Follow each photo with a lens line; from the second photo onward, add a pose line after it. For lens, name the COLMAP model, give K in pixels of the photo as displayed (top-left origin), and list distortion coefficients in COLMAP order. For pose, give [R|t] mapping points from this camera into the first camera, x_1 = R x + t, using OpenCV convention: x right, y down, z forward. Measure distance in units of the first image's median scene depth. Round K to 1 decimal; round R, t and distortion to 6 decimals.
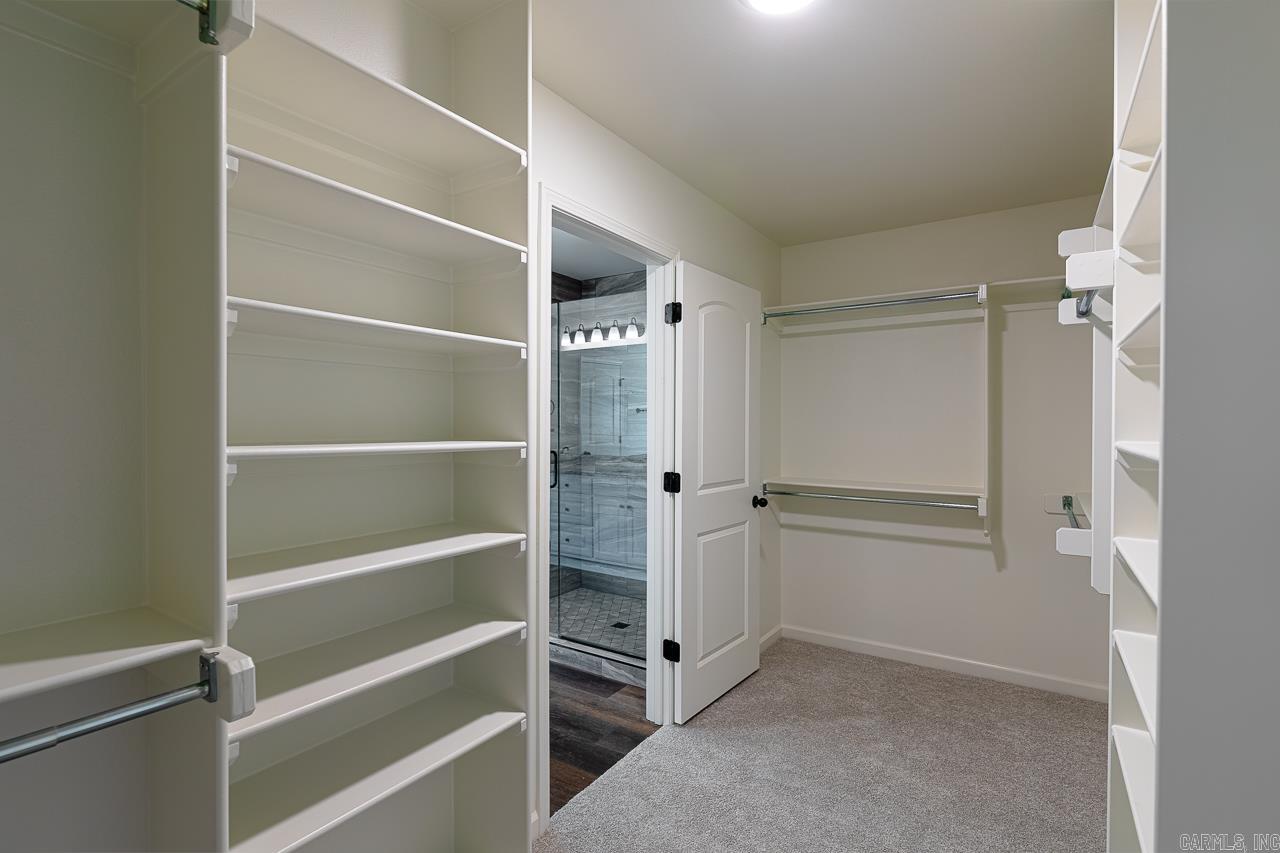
lens RADIAL K [[596.7, 0, 644.4], [0, 596.7, 427.2], [0, 0, 1]] dist [-0.004434, -0.000718]
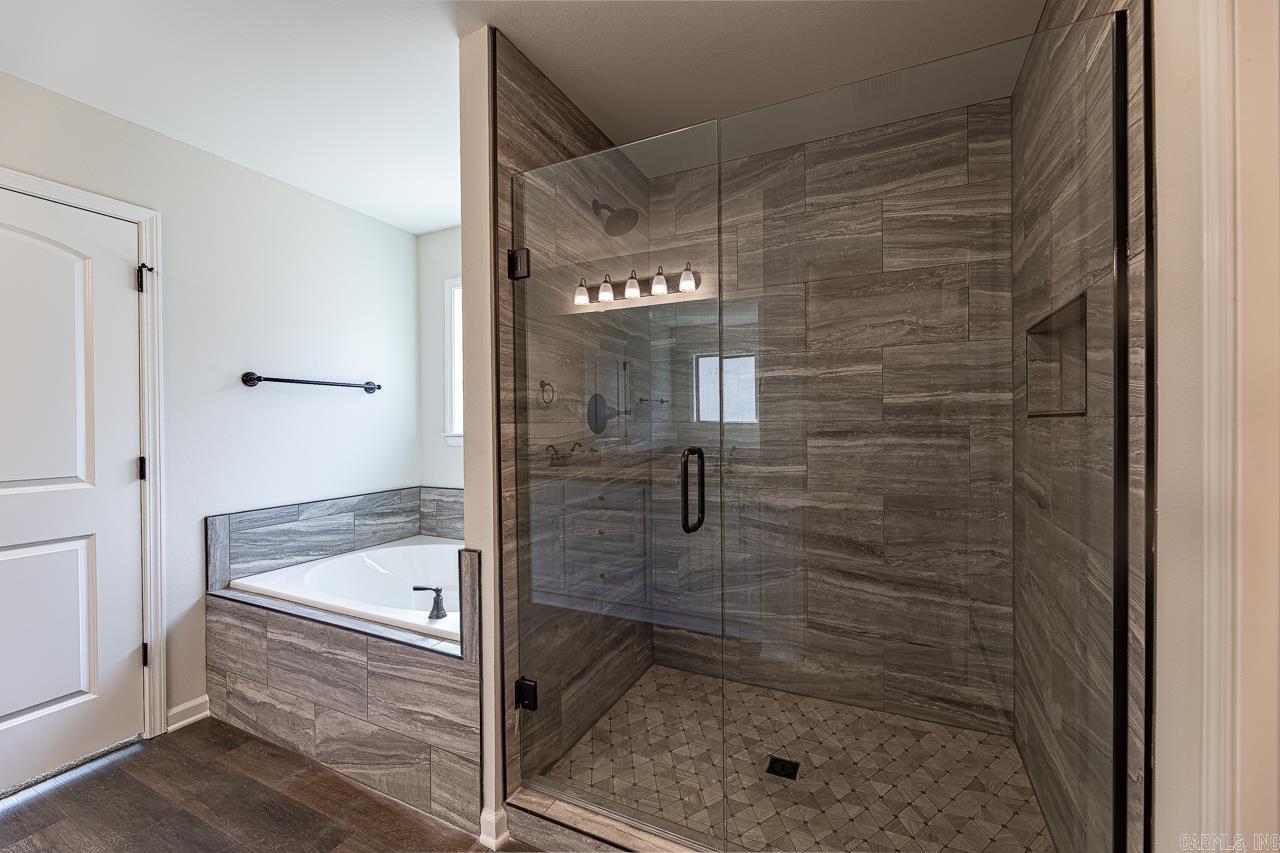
lens RADIAL K [[516.1, 0, 644.2], [0, 516.1, 426.7], [0, 0, 1]] dist [-0.000838, -0.000134]
pose [[0.990090, -0.009974, 0.140082, -0.217129], [0.010273, 0.999946, -0.001411, 0.020530], [-0.140061, 0.002836, 0.990139, 0.526904]]
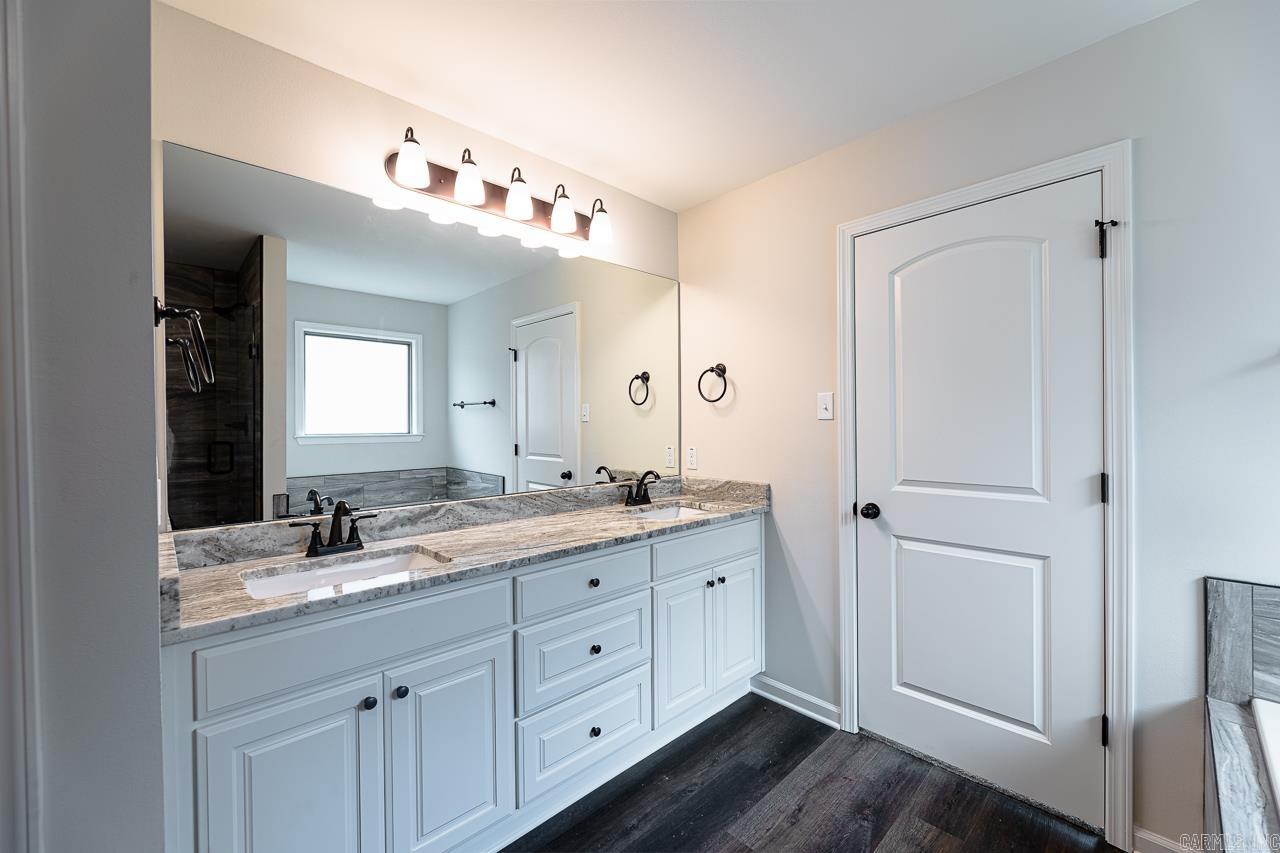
lens RADIAL K [[516.1, 0, 644.2], [0, 516.1, 426.7], [0, 0, 1]] dist [-0.000838, -0.000134]
pose [[-0.212953, 0.004137, -0.977054, -0.181012], [0.002312, 0.999990, 0.003730, 0.007055], [0.977060, -0.001464, -0.212960, 0.845381]]
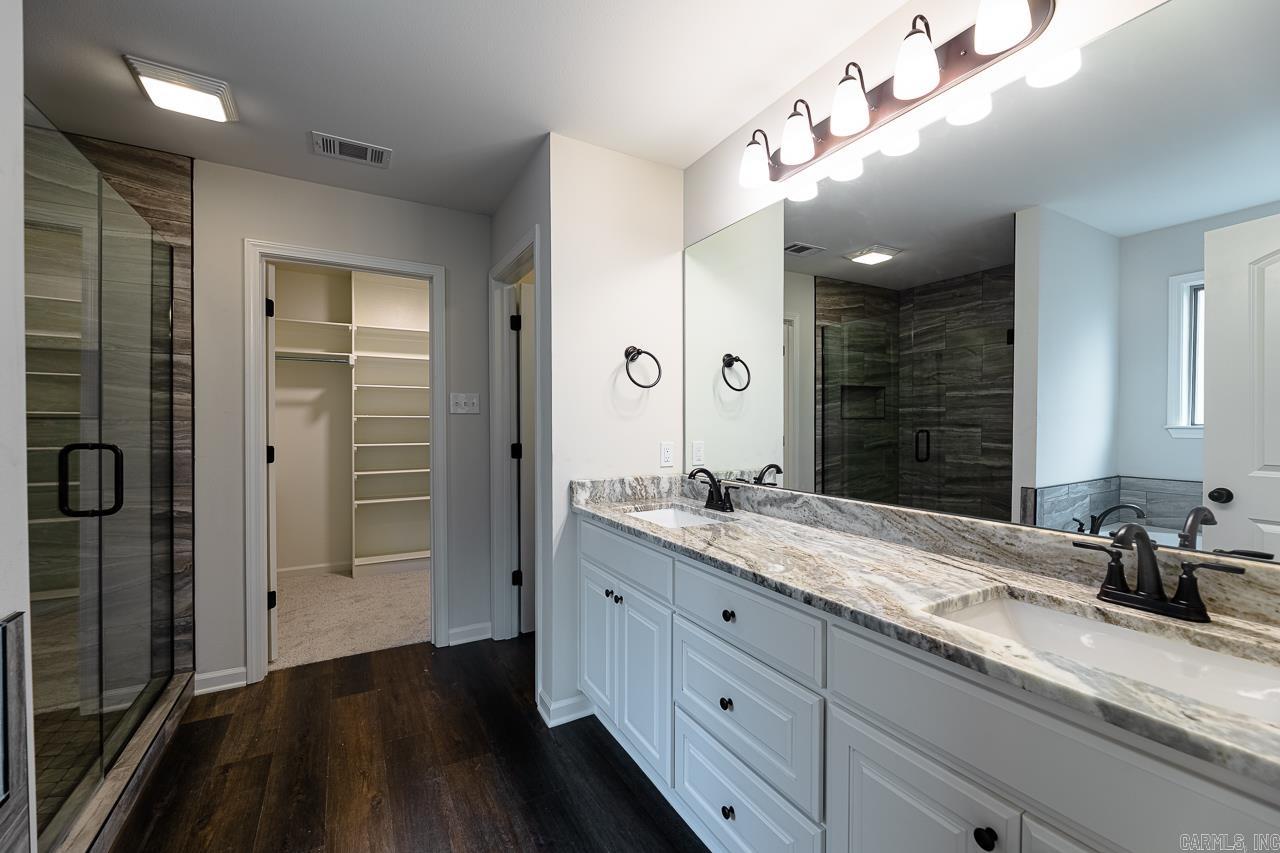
lens RADIAL K [[516.1, 0, 644.2], [0, 516.1, 426.7], [0, 0, 1]] dist [-0.000838, -0.000134]
pose [[-0.895414, -0.006102, 0.445193, -0.688556], [-0.000075, 0.999908, 0.013555, 0.014847], [-0.445235, 0.012104, -0.895332, 1.027213]]
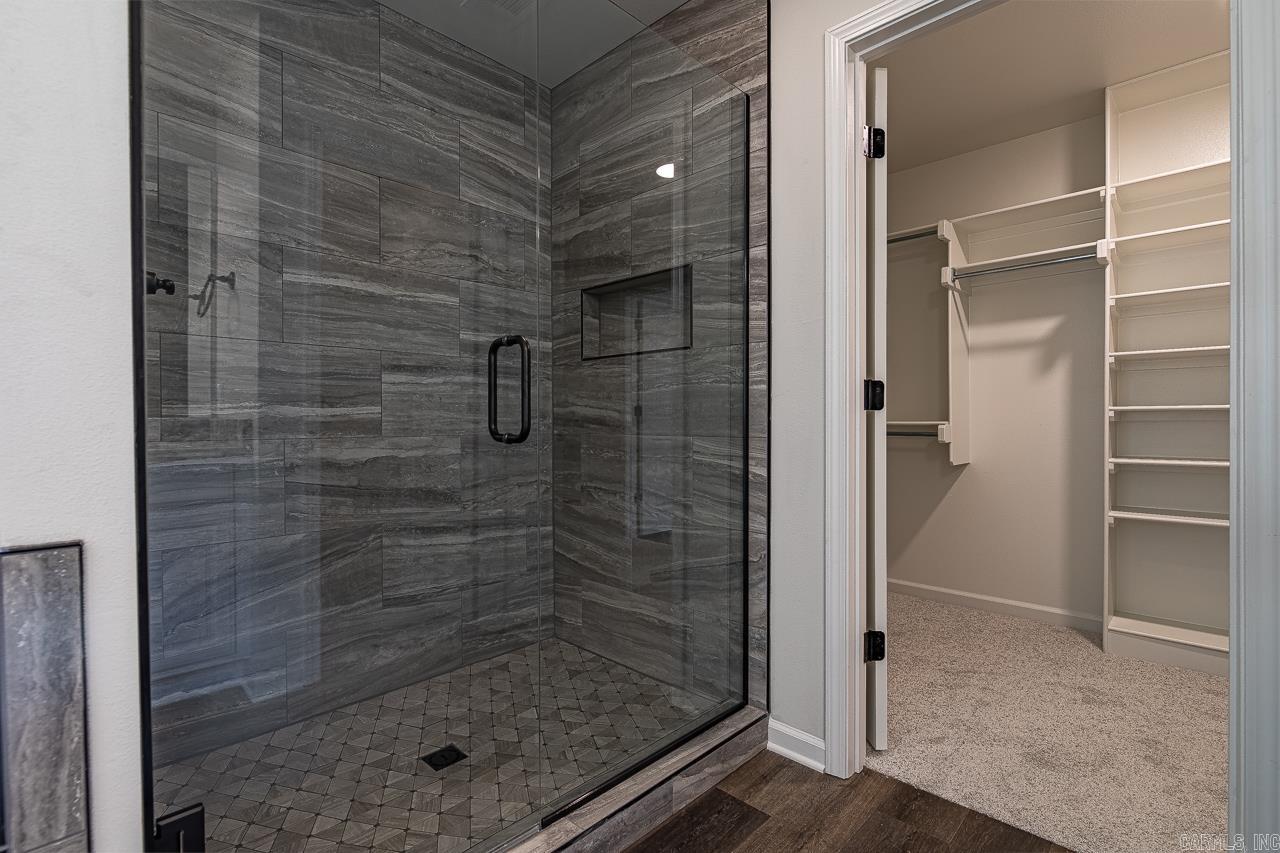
lens RADIAL K [[596.7, 0, 644.4], [0, 596.7, 427.2], [0, 0, 1]] dist [-0.004434, -0.000718]
pose [[0.178138, -0.009650, 0.983958, -0.429639], [0.009386, 0.999923, 0.008107, 0.078862], [-0.983961, 0.007791, 0.178215, 0.735757]]
